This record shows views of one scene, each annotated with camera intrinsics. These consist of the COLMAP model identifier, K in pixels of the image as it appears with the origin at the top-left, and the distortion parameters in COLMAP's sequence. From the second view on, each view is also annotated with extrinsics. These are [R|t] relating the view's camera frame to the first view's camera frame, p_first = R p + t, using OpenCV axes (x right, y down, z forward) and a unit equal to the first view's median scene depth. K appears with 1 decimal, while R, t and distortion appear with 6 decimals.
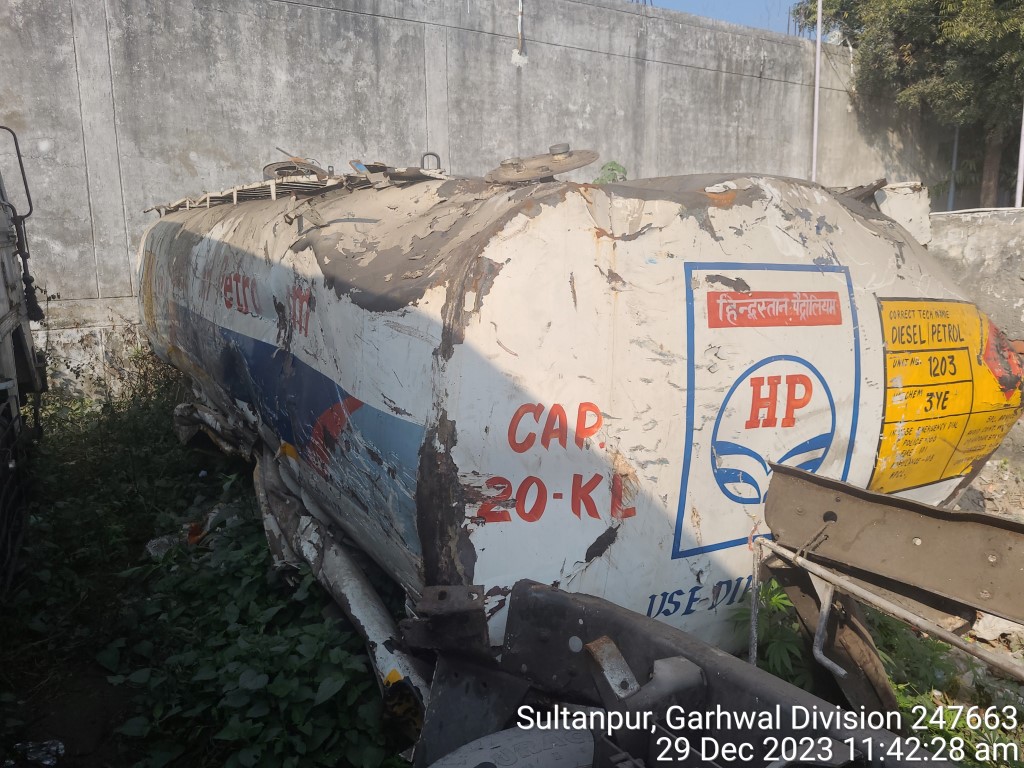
lens RADIAL K [[773.8, 0, 518.6], [0, 773.8, 375.8], [0, 0, 1]] dist [0.032218, -0.023064]
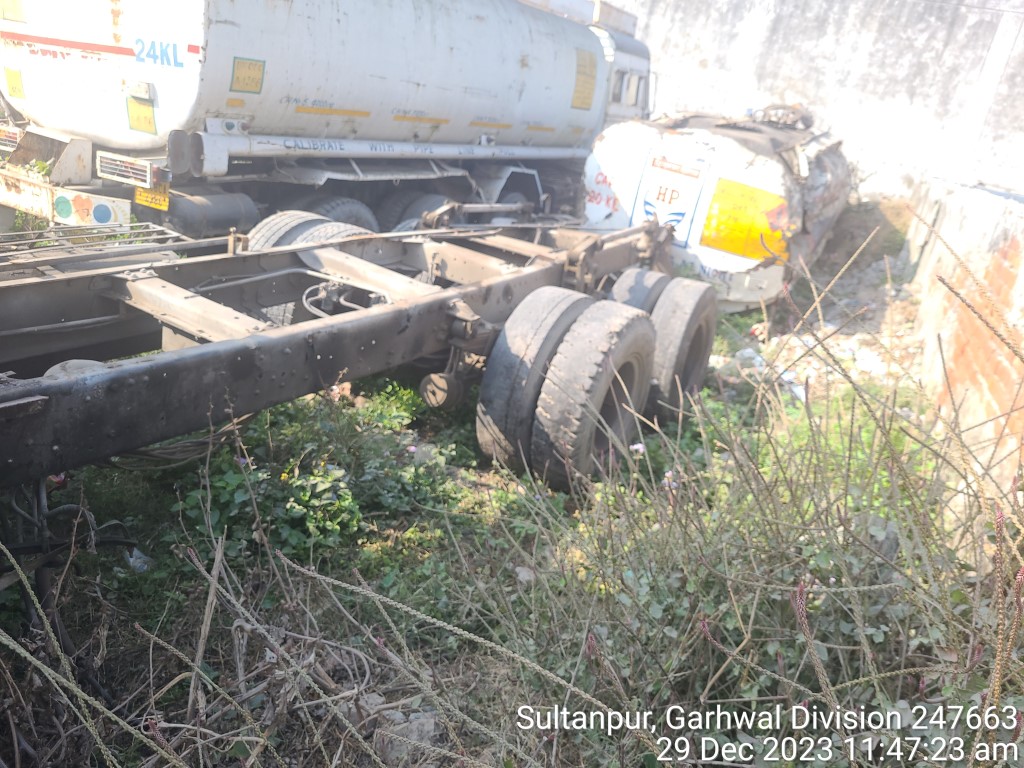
lens RADIAL K [[773.8, 0, 534.3], [0, 773.8, 367.3], [0, 0, 1]] dist [0.032218, -0.023064]
pose [[0.561426, 0.390558, -0.729566, 2.702193], [-0.326328, 0.914666, 0.238527, 0.098118], [0.760468, 0.104163, 0.640967, -1.495162]]
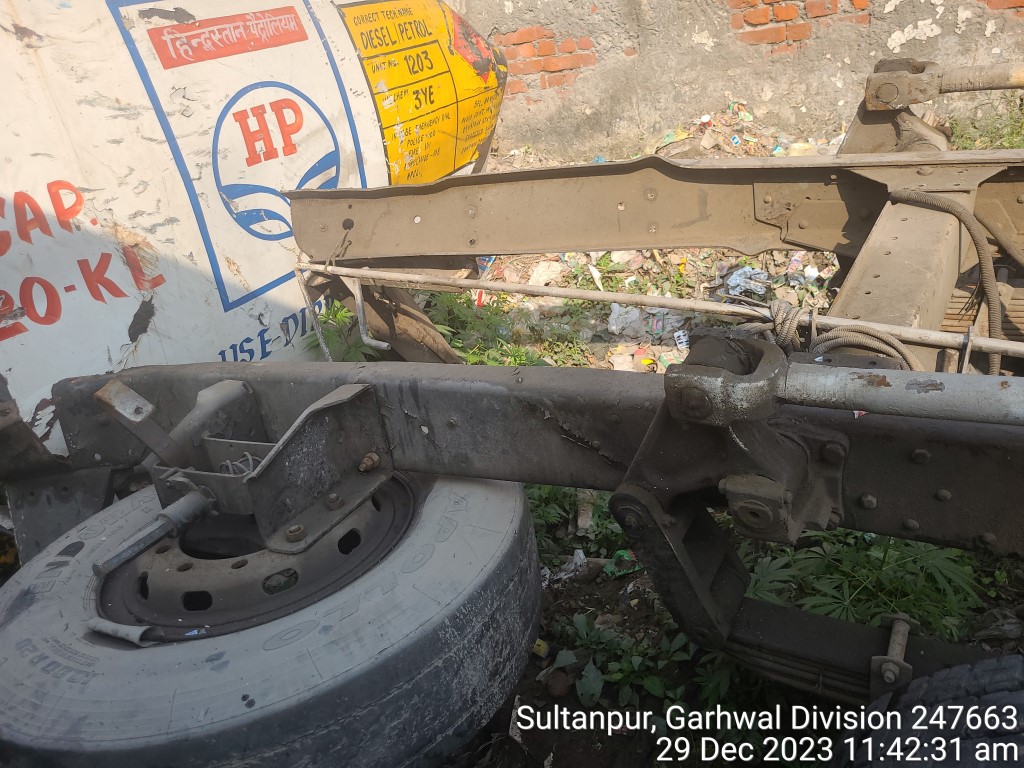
lens RADIAL K [[773.8, 0, 520.1], [0, 773.8, 375.2], [0, 0, 1]] dist [0.032218, -0.023064]
pose [[0.850694, -0.377158, 0.366159, 0.115445], [0.266427, 0.909827, 0.318170, 0.084292], [-0.453141, -0.173110, 0.874469, -0.091015]]
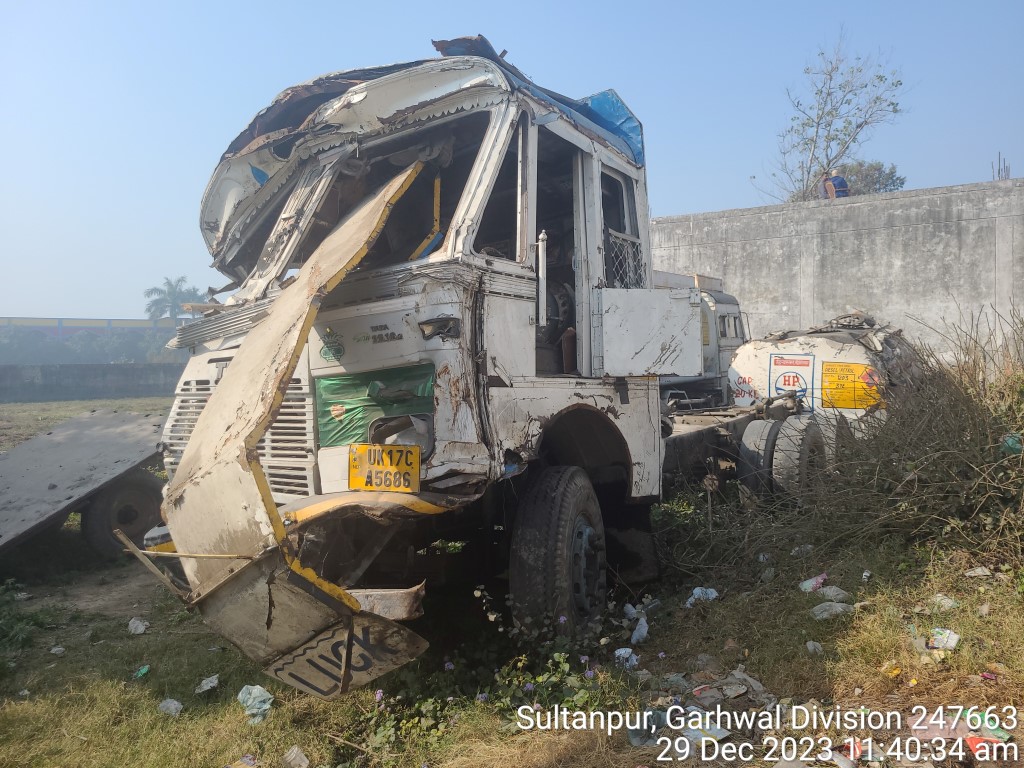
lens RADIAL K [[773.8, 0, 524.4], [0, 773.8, 368.4], [0, 0, 1]] dist [0.032218, -0.023064]
pose [[0.495427, 0.017213, -0.868479, 3.783484], [-0.136427, 0.988937, -0.058225, 0.473953], [0.857869, 0.147331, 0.492295, -2.930378]]
